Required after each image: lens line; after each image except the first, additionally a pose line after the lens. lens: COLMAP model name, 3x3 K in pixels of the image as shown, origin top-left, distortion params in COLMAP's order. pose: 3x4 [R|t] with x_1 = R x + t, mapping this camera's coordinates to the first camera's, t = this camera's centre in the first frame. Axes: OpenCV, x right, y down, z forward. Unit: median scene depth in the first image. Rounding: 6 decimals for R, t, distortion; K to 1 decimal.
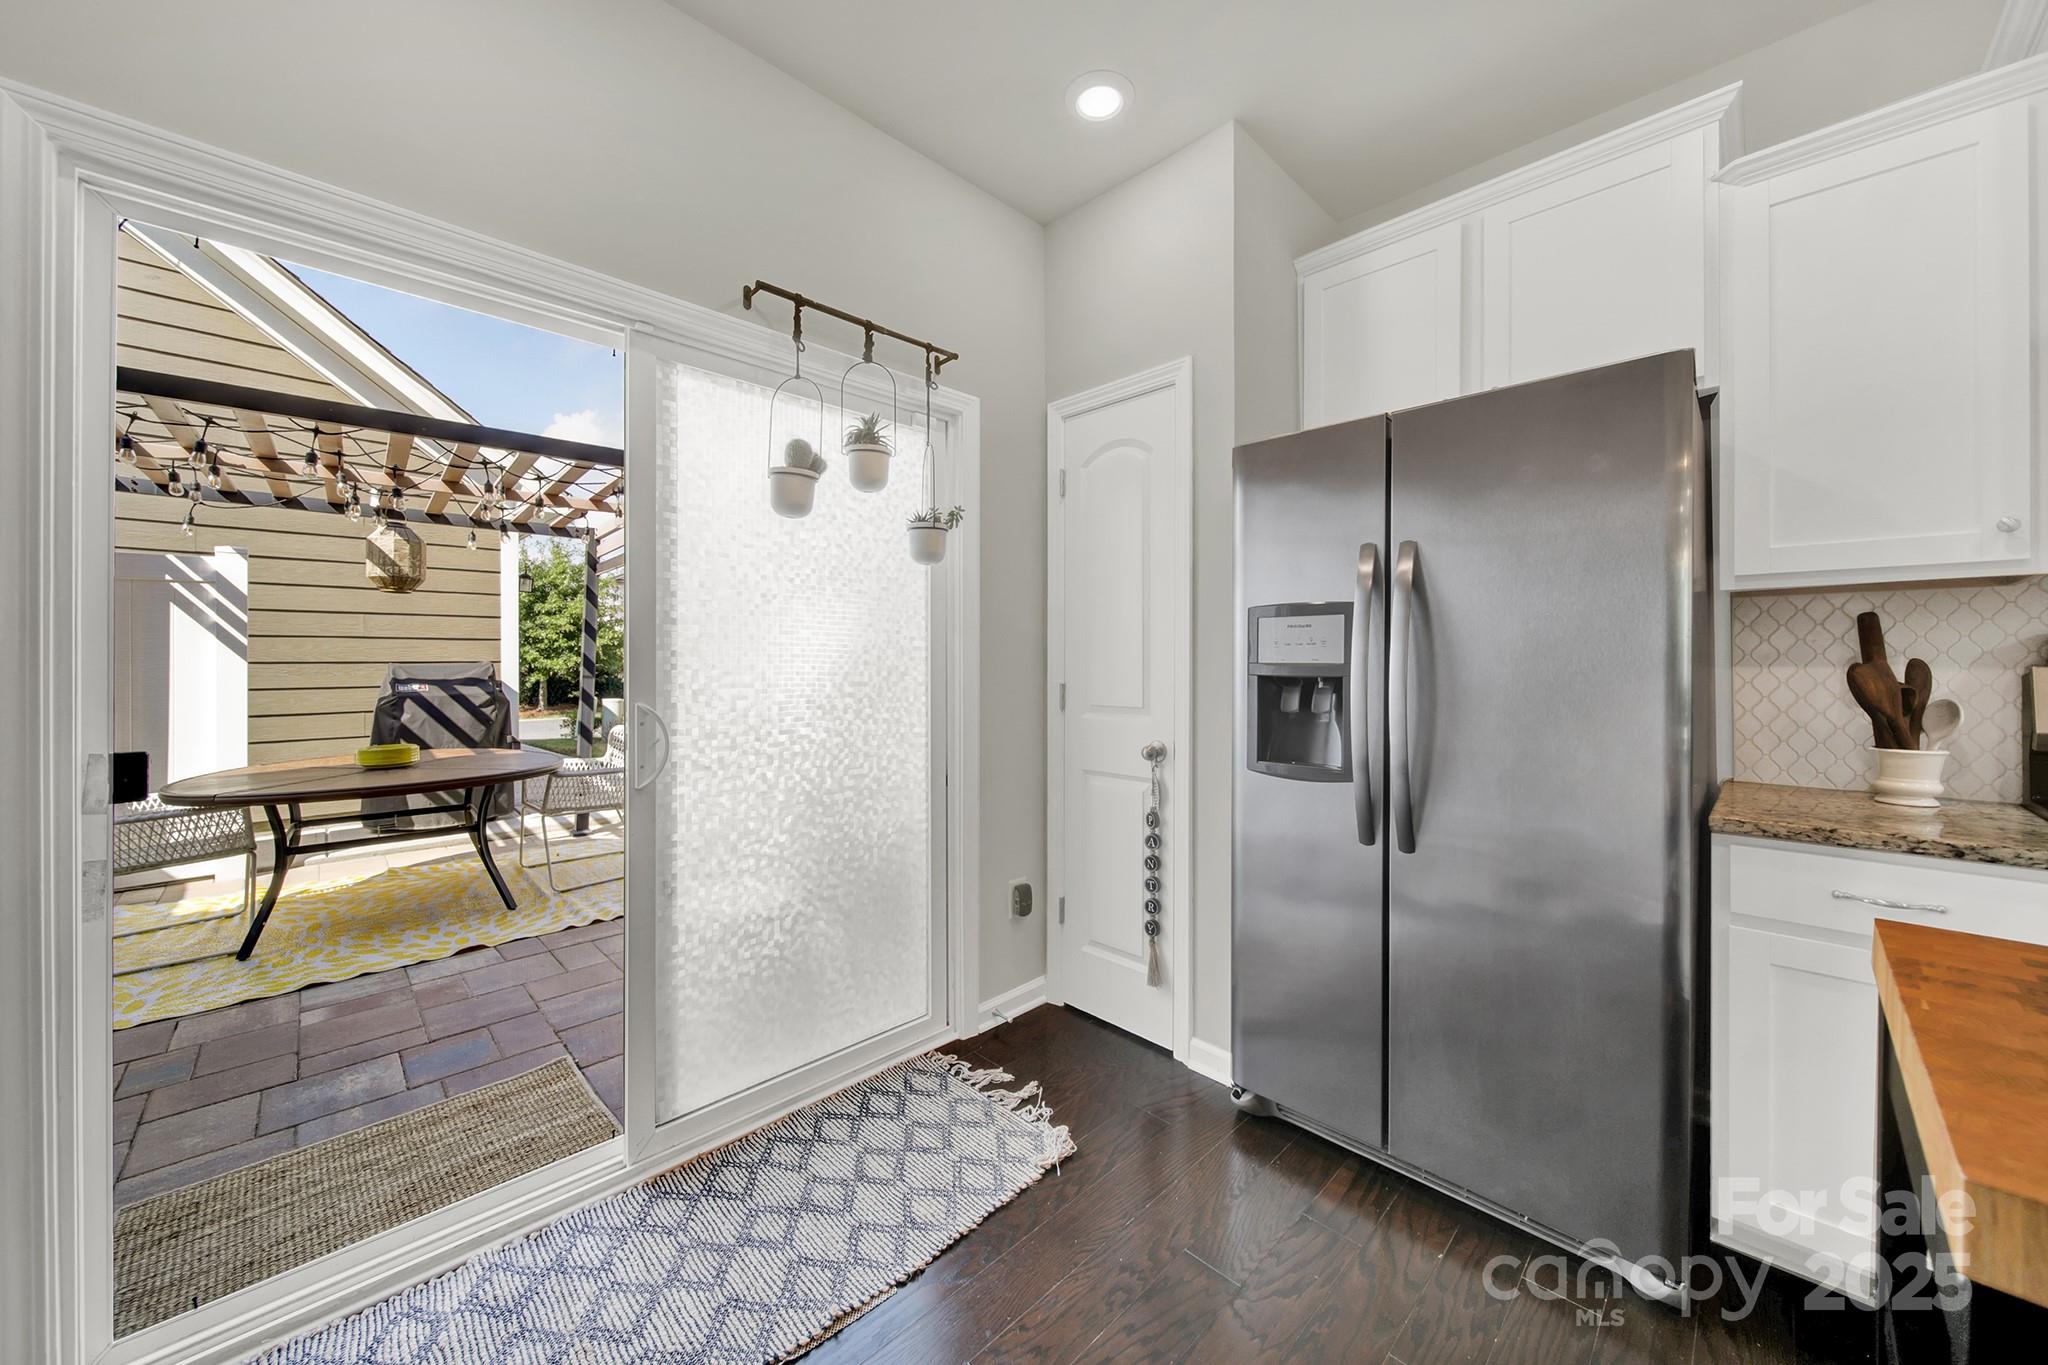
lens RADIAL K [[728.6, 0, 1043.6], [0, 728.6, 666.3], [0, 0, 1]] dist [-0.006524, -0.000469]
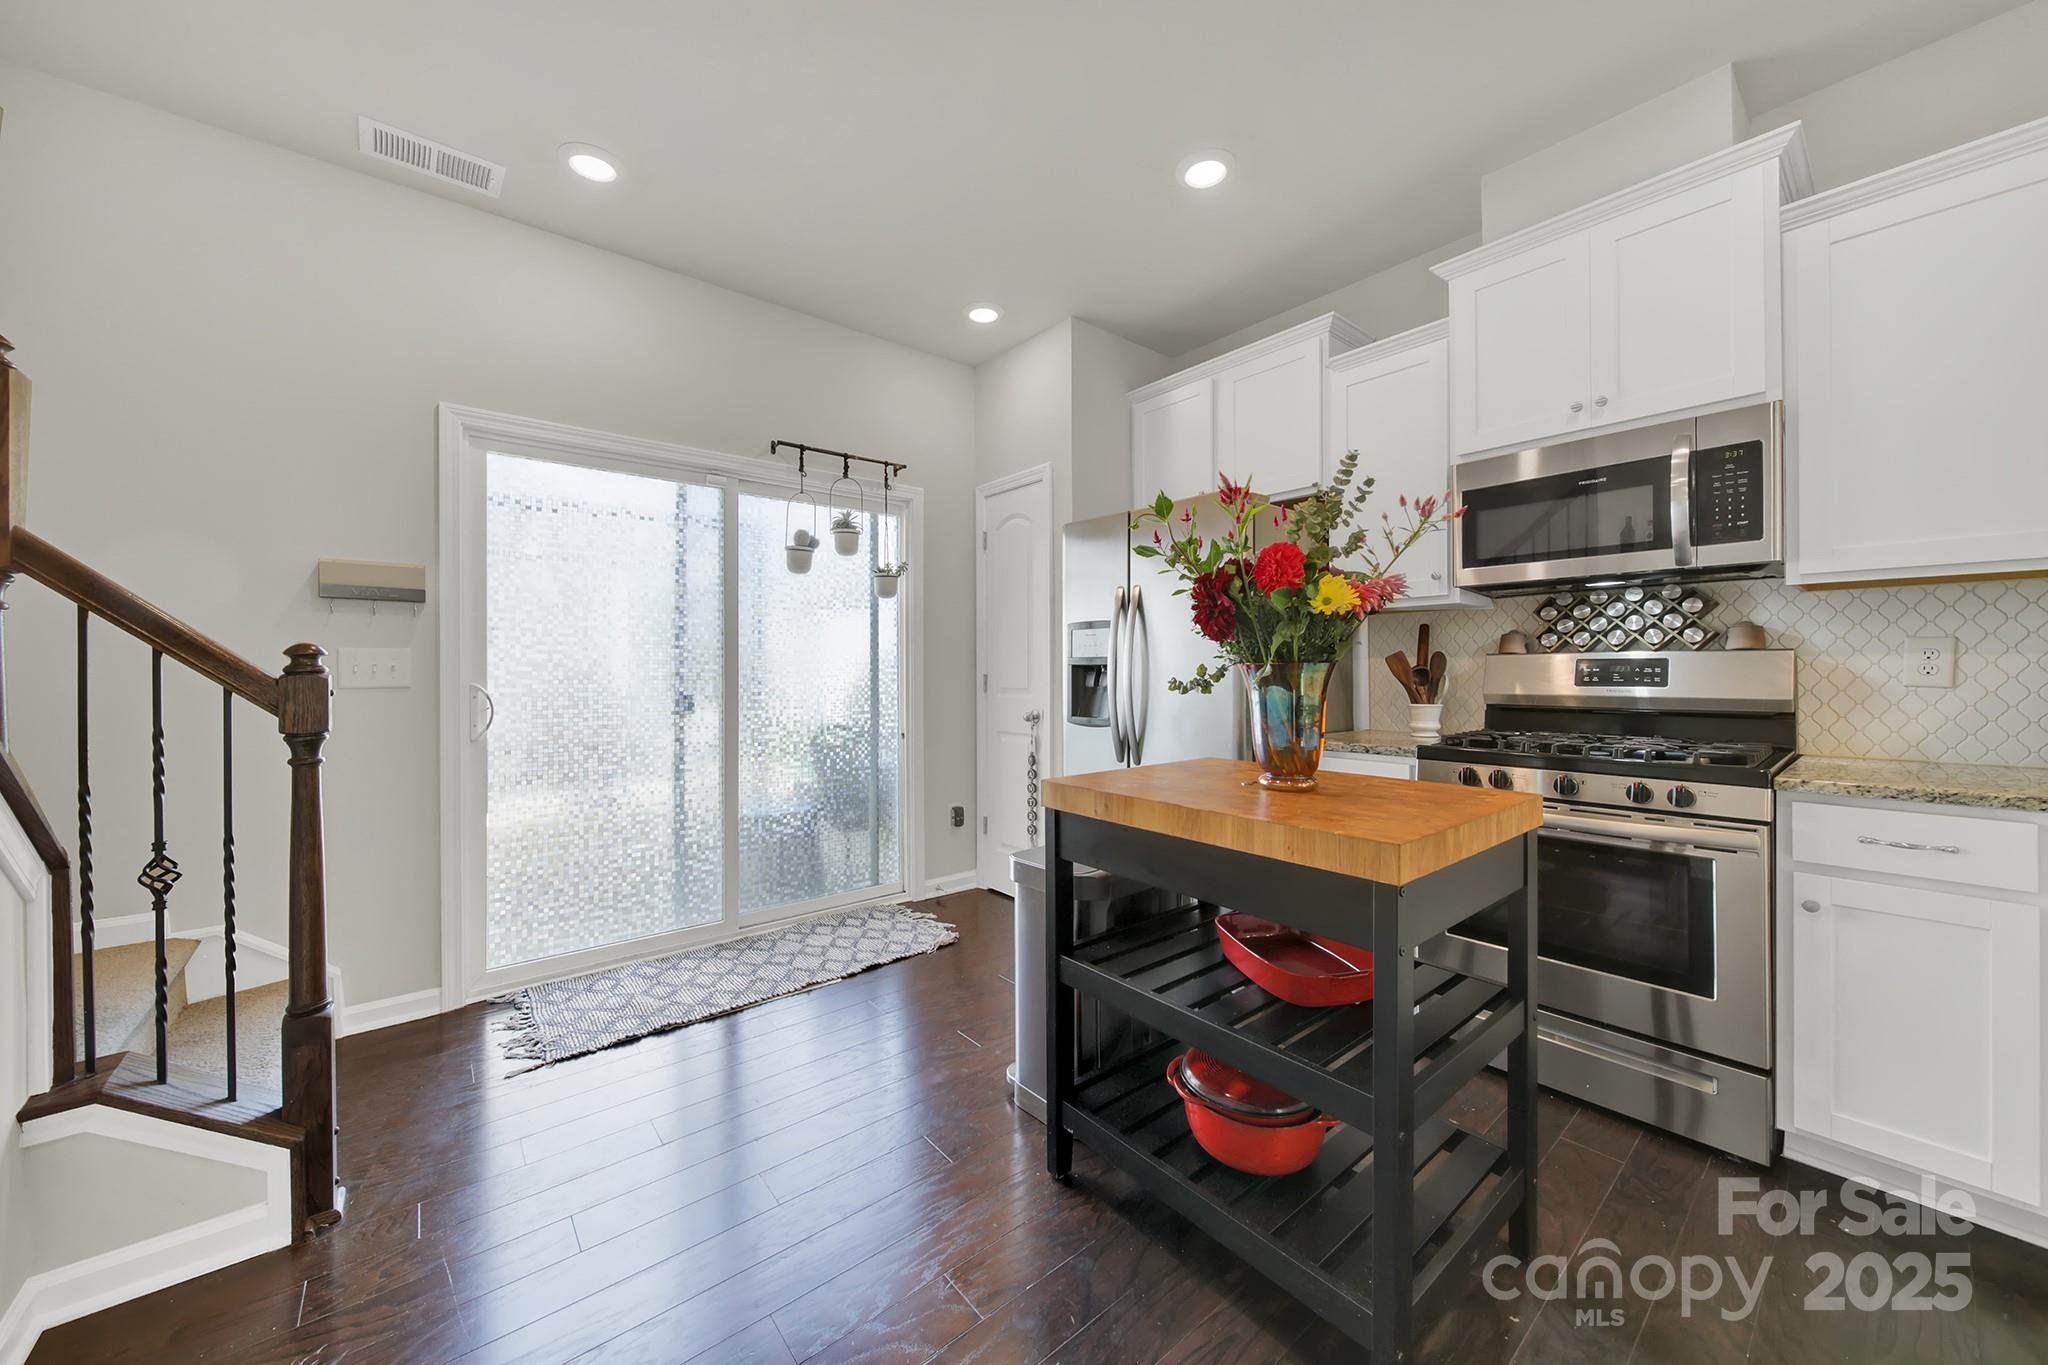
lens RADIAL K [[728.6, 0, 1044.4], [0, 728.6, 669.2], [0, 0, 1]] dist [-0.006524, -0.000469]
pose [[0.996476, -0.005142, -0.083717, 0.376080], [0.004749, 0.999977, -0.004886, 0.030275], [0.083740, 0.004472, 0.996478, -0.665300]]
